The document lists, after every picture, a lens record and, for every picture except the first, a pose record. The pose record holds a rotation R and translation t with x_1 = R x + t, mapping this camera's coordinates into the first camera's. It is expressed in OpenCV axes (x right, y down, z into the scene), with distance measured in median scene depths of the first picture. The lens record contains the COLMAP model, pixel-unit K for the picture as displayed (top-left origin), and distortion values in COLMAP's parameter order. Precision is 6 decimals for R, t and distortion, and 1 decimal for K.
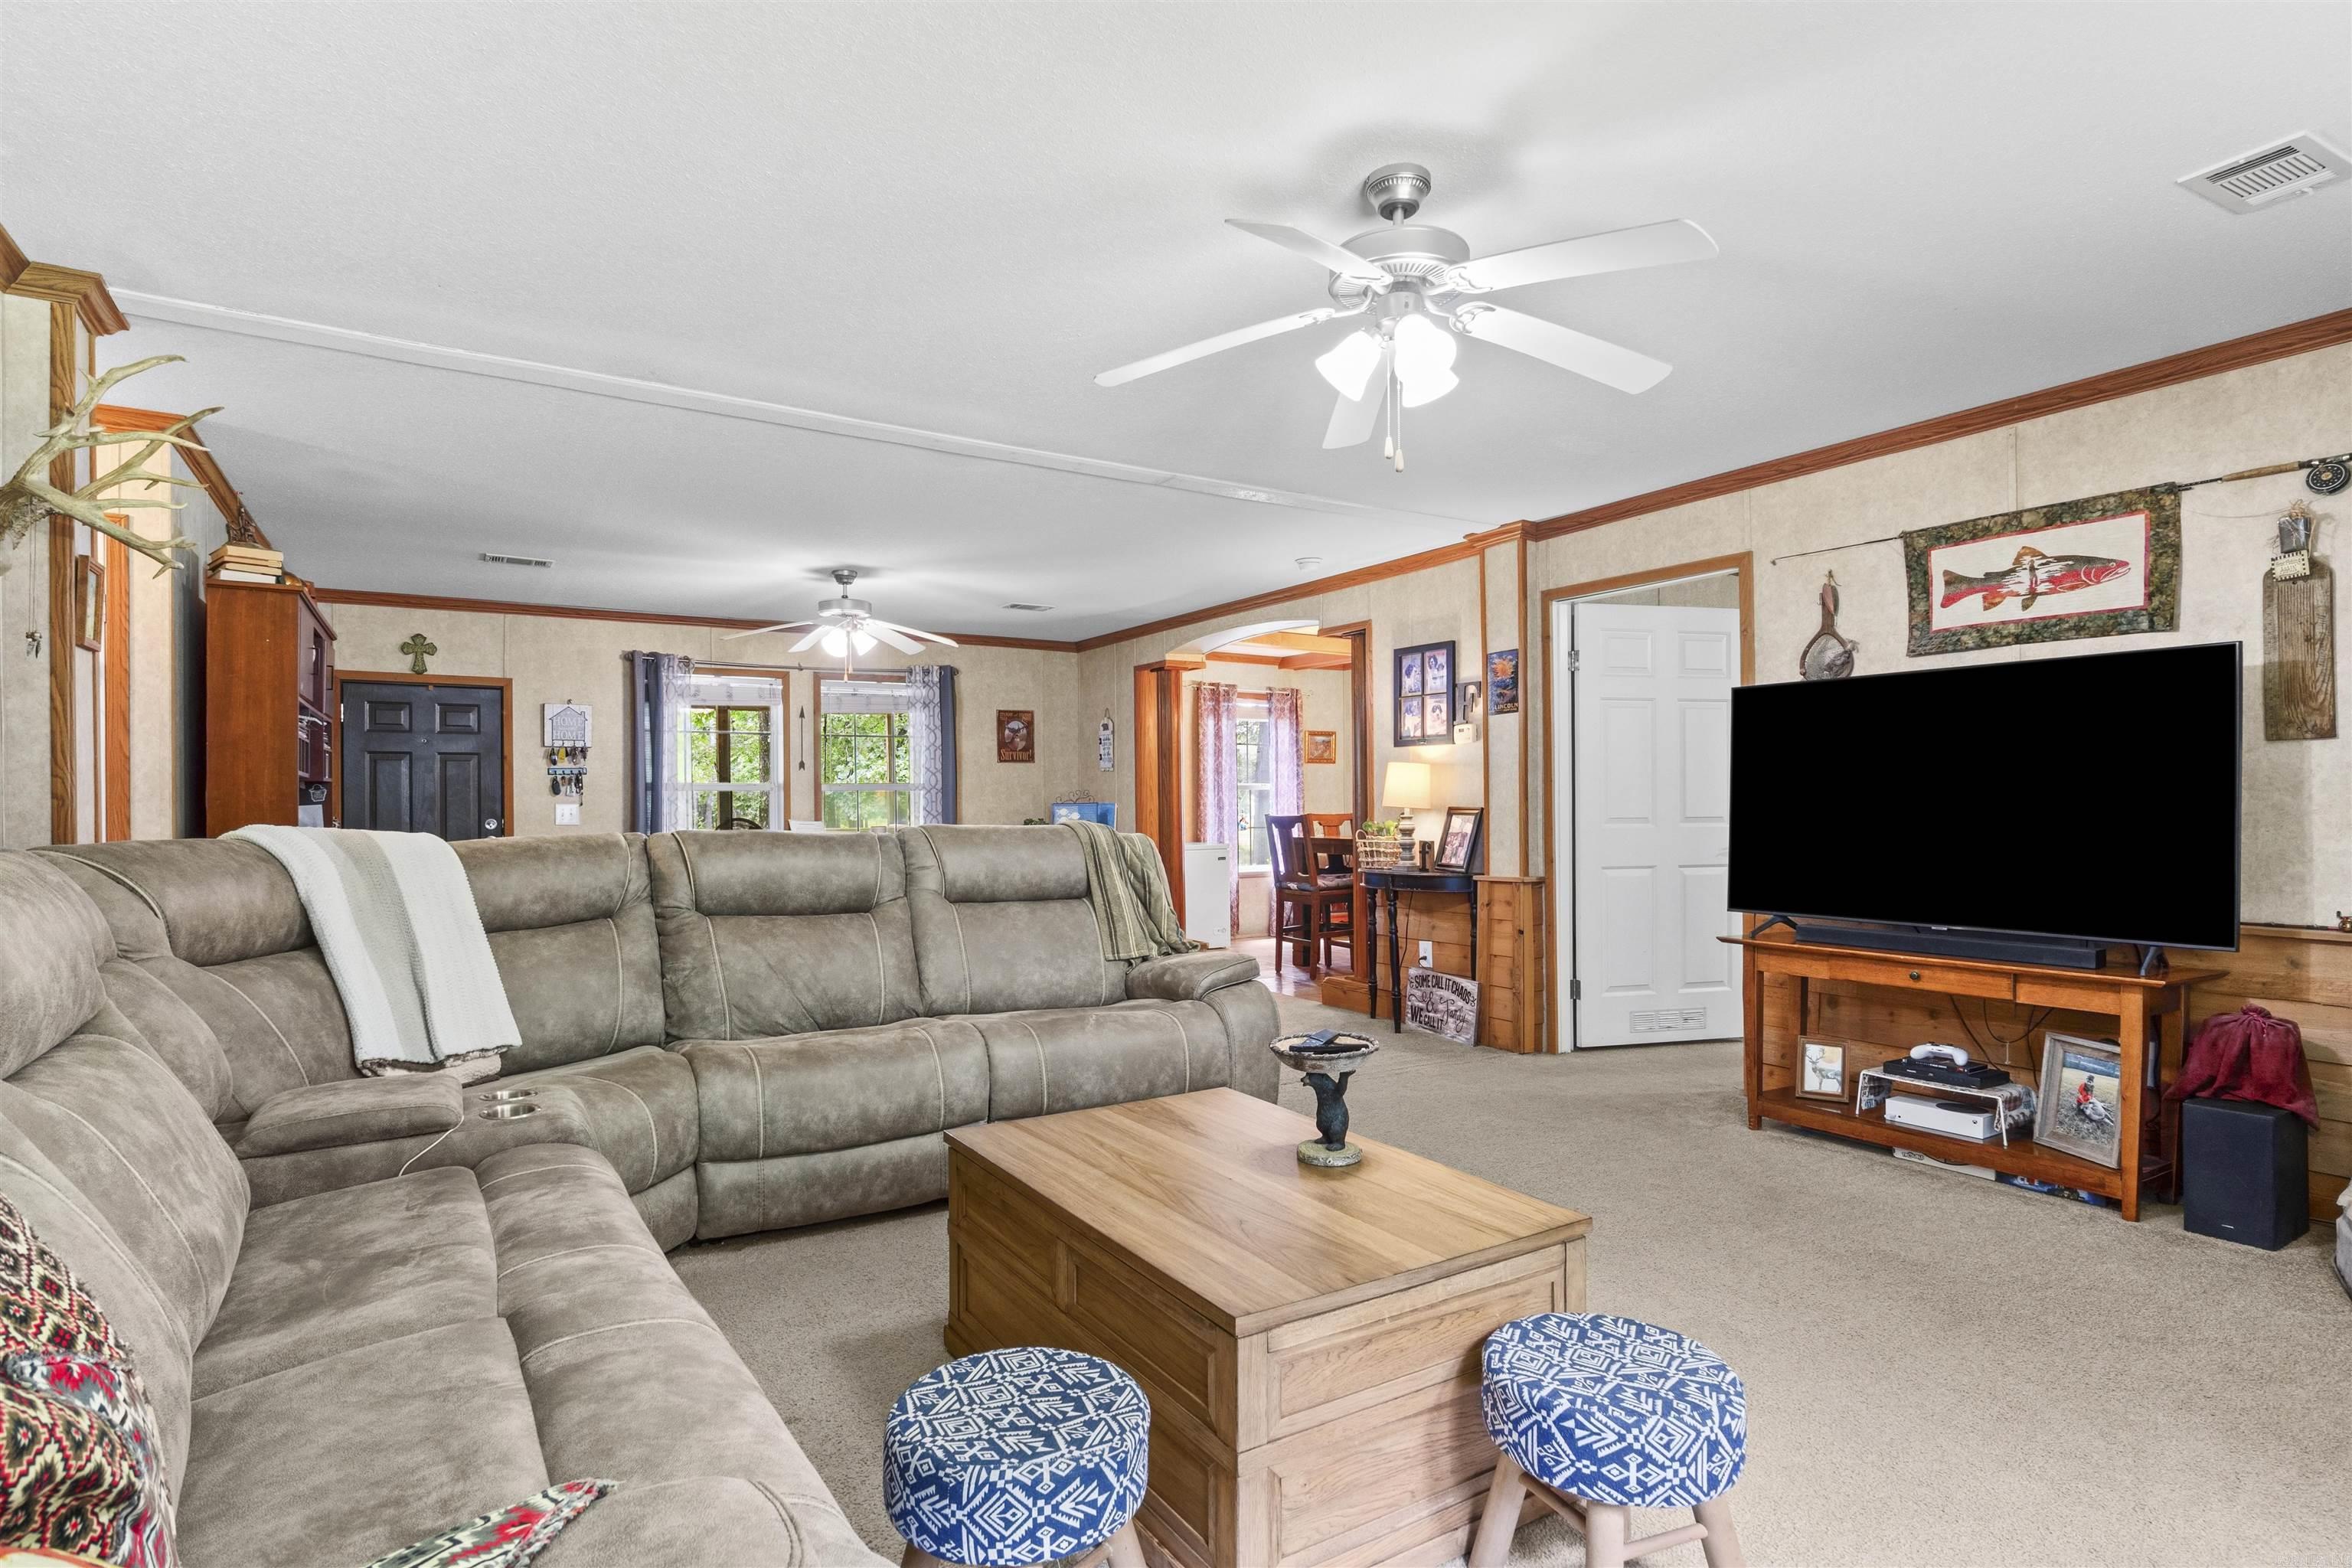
lens RADIAL K [[1198.5, 0, 1160.1], [0, 1198.5, 801.3], [0, 0, 1]] dist [-0.005879, 0.002757]
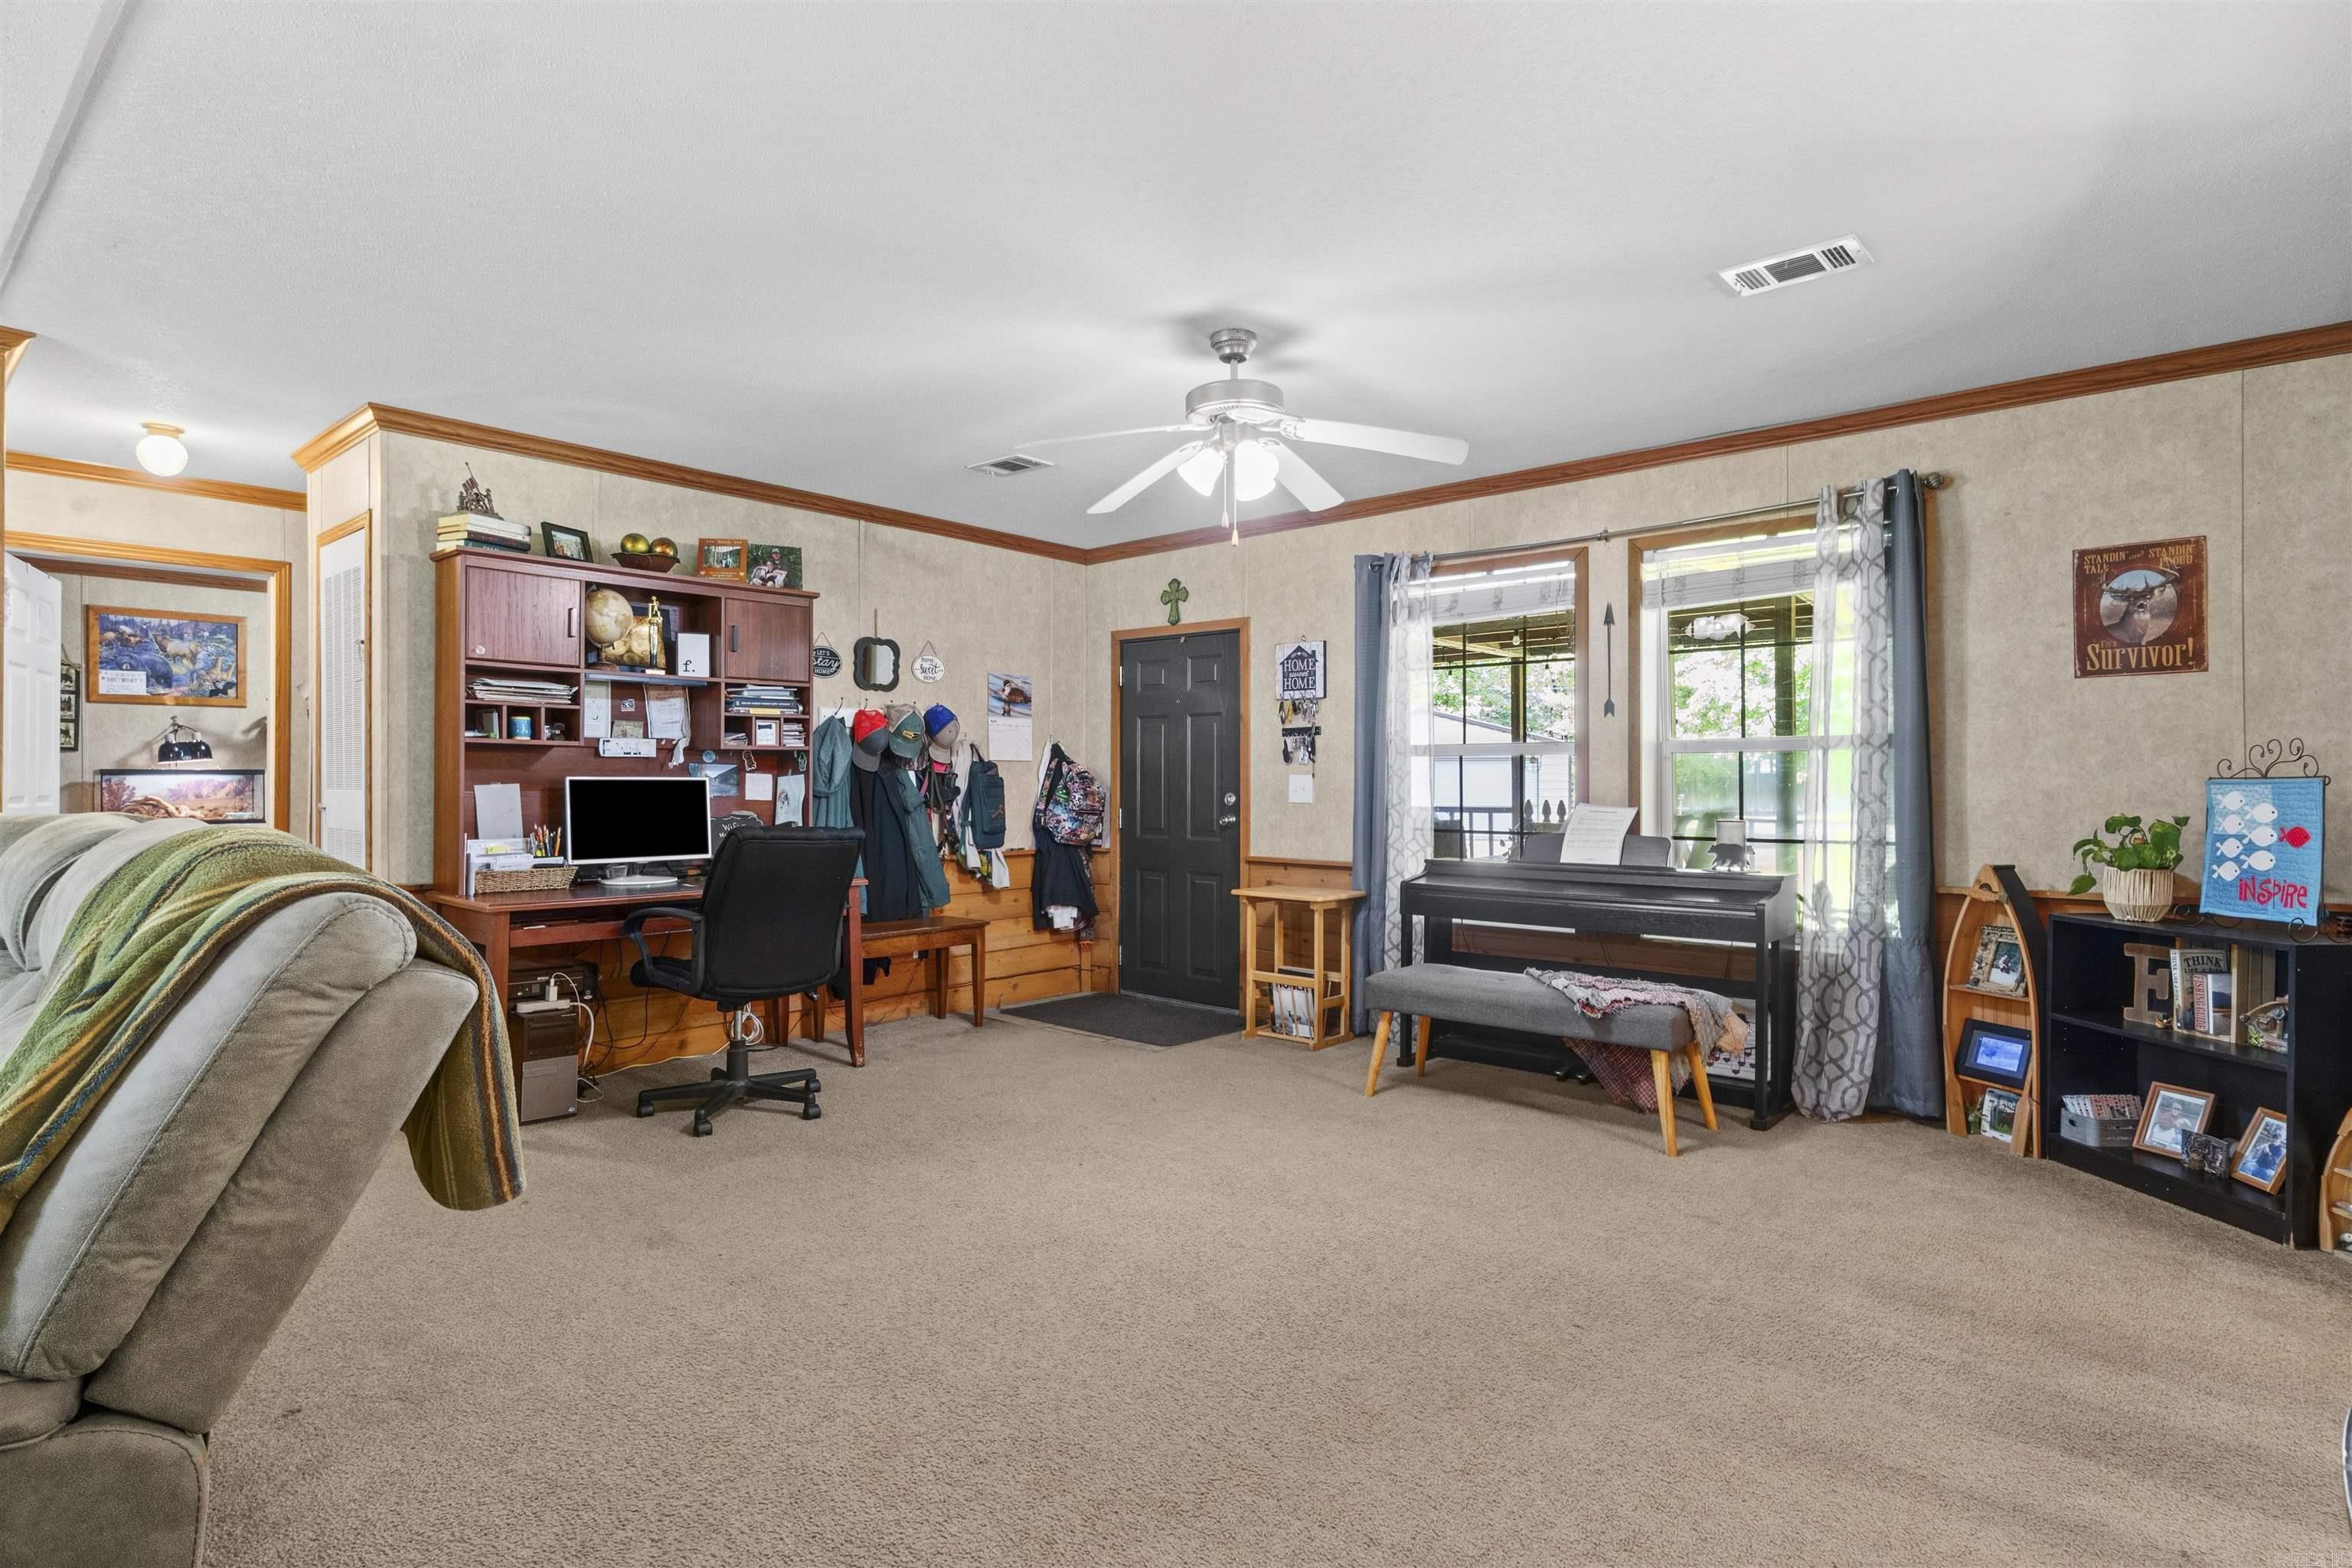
lens RADIAL K [[1198.5, 0, 1166.8], [0, 1198.5, 775.3], [0, 0, 1]] dist [-0.005879, 0.002757]
pose [[0.304321, 0.001290, -0.952569, 0.370789], [-0.001084, 0.999999, 0.001008, 0.002173], [0.952569, 0.000725, 0.304322, 1.339174]]
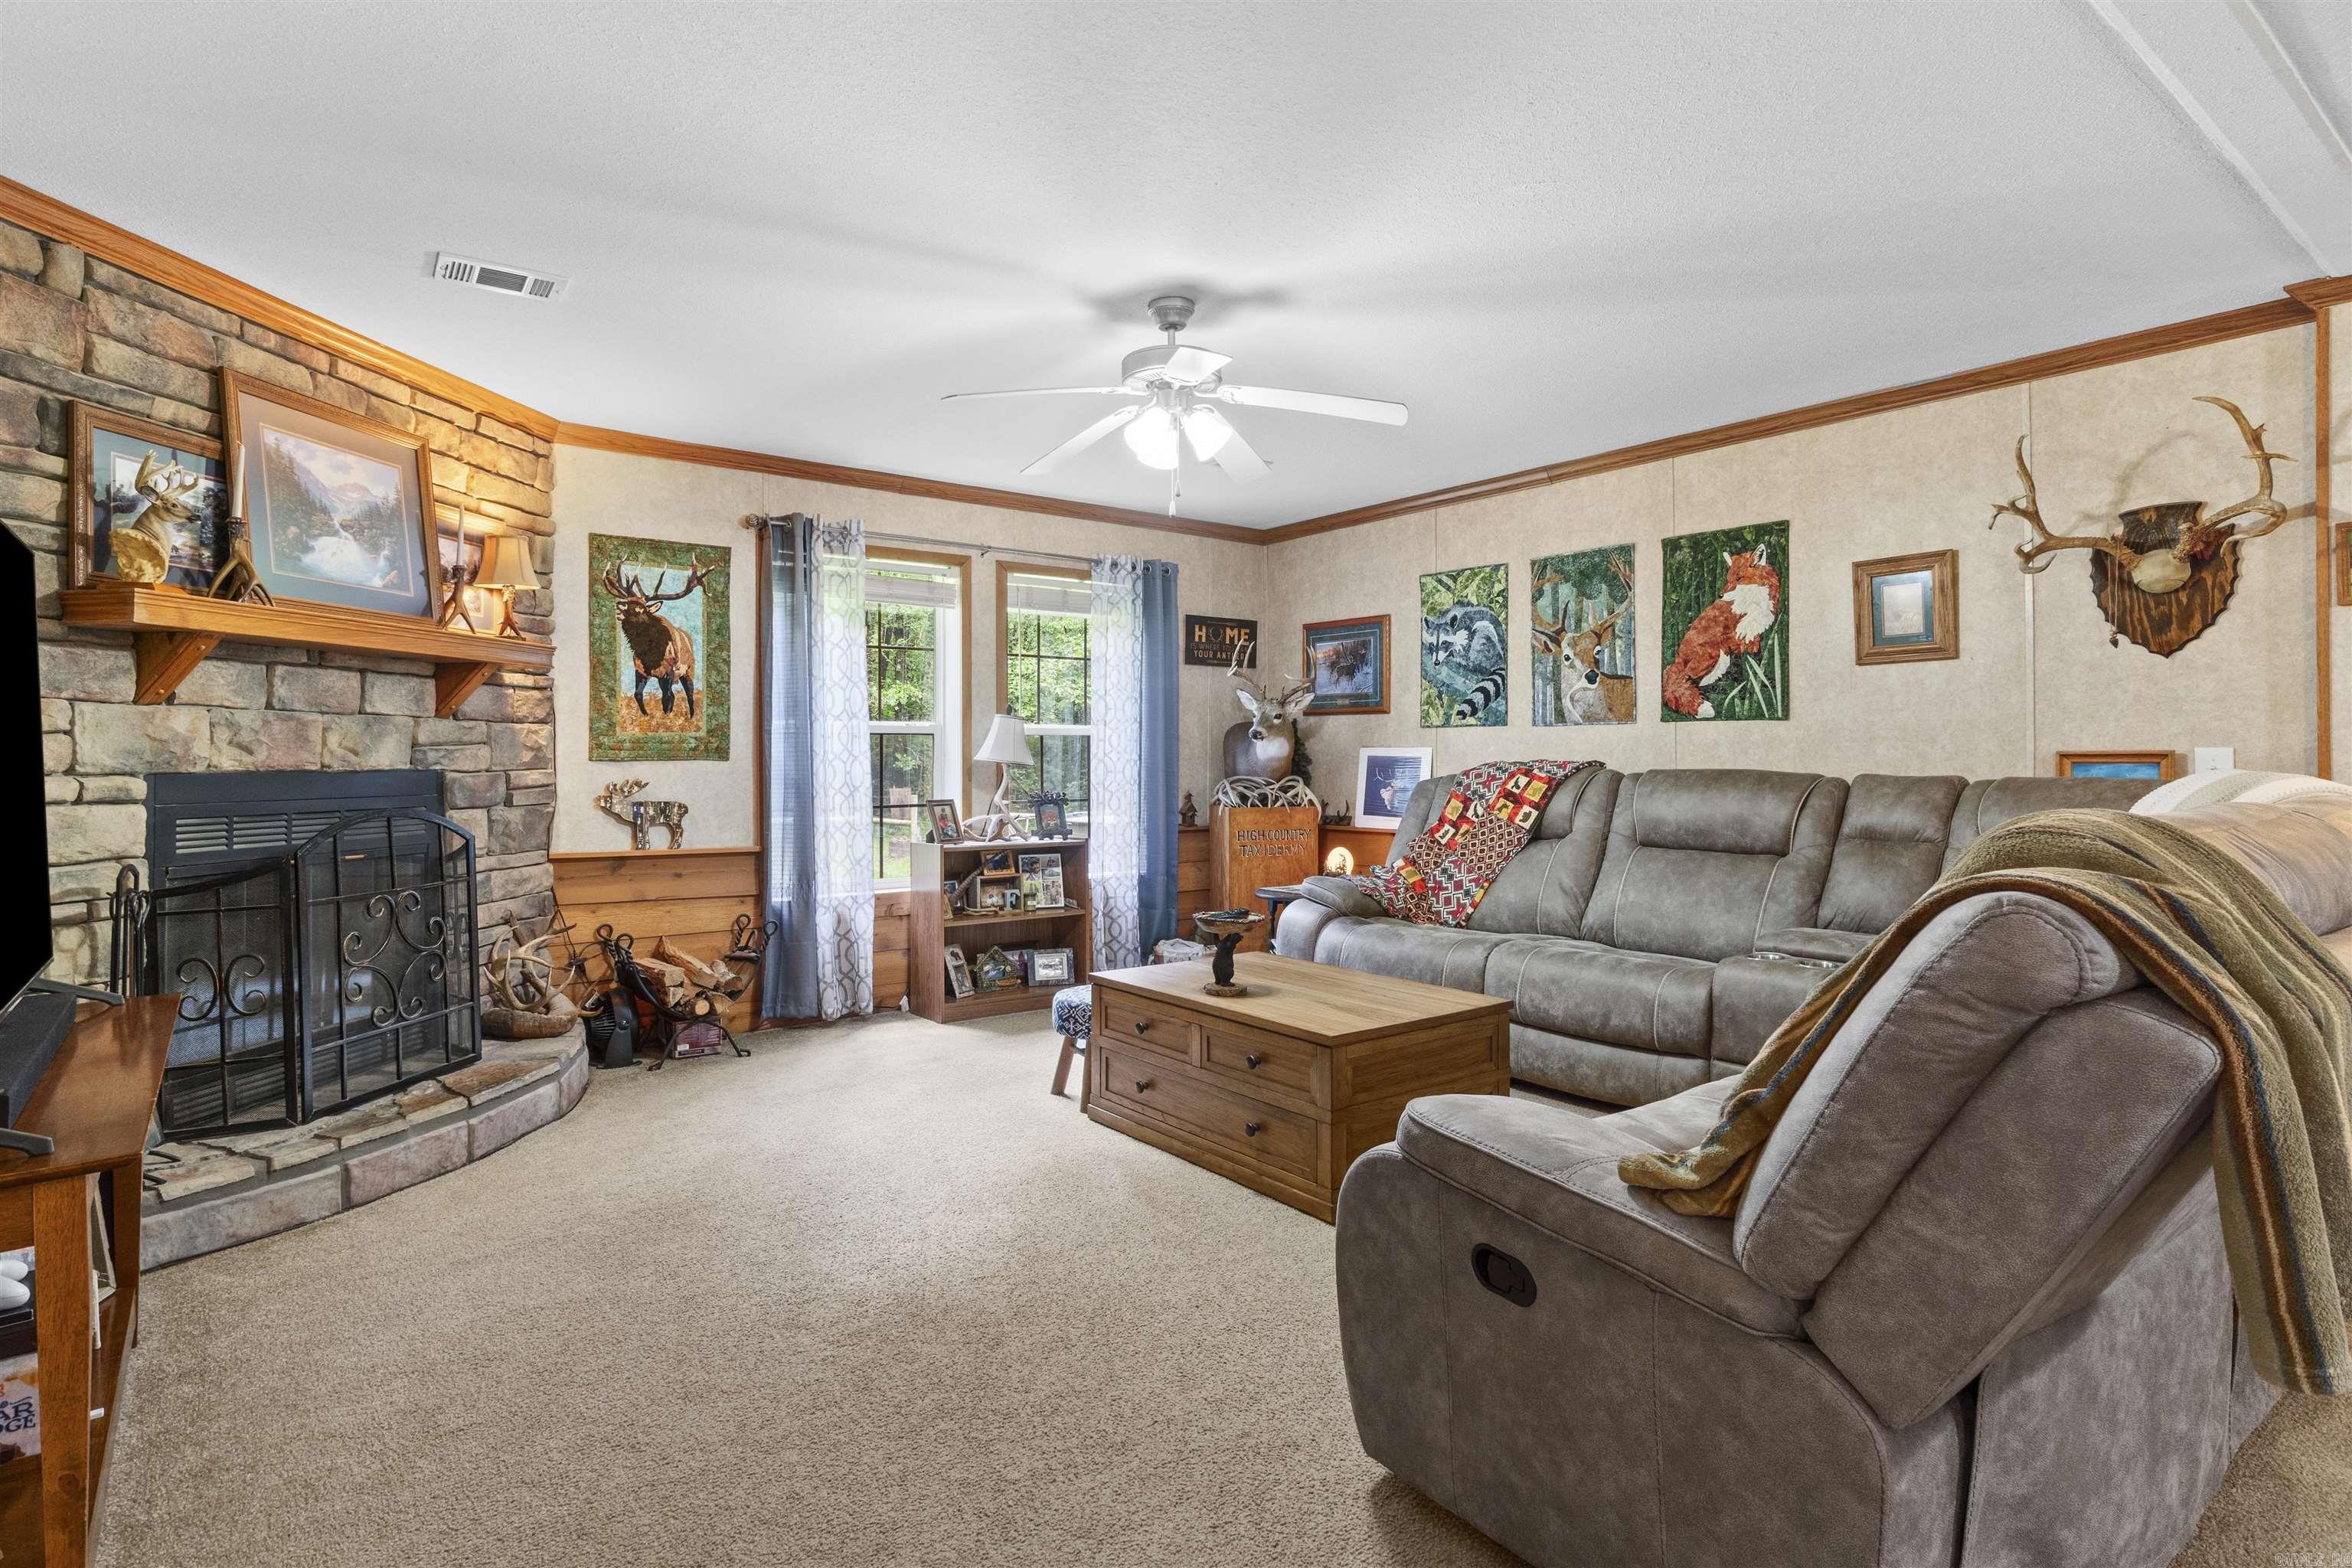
lens RADIAL K [[1198.5, 0, 1158.4], [0, 1198.5, 750.2], [0, 0, 1]] dist [-0.005879, 0.002757]
pose [[-0.995402, 0.008493, -0.095406, 0.216449], [0.009177, 0.999935, -0.006732, 0.002304], [0.095343, -0.007577, -0.995416, 1.476502]]
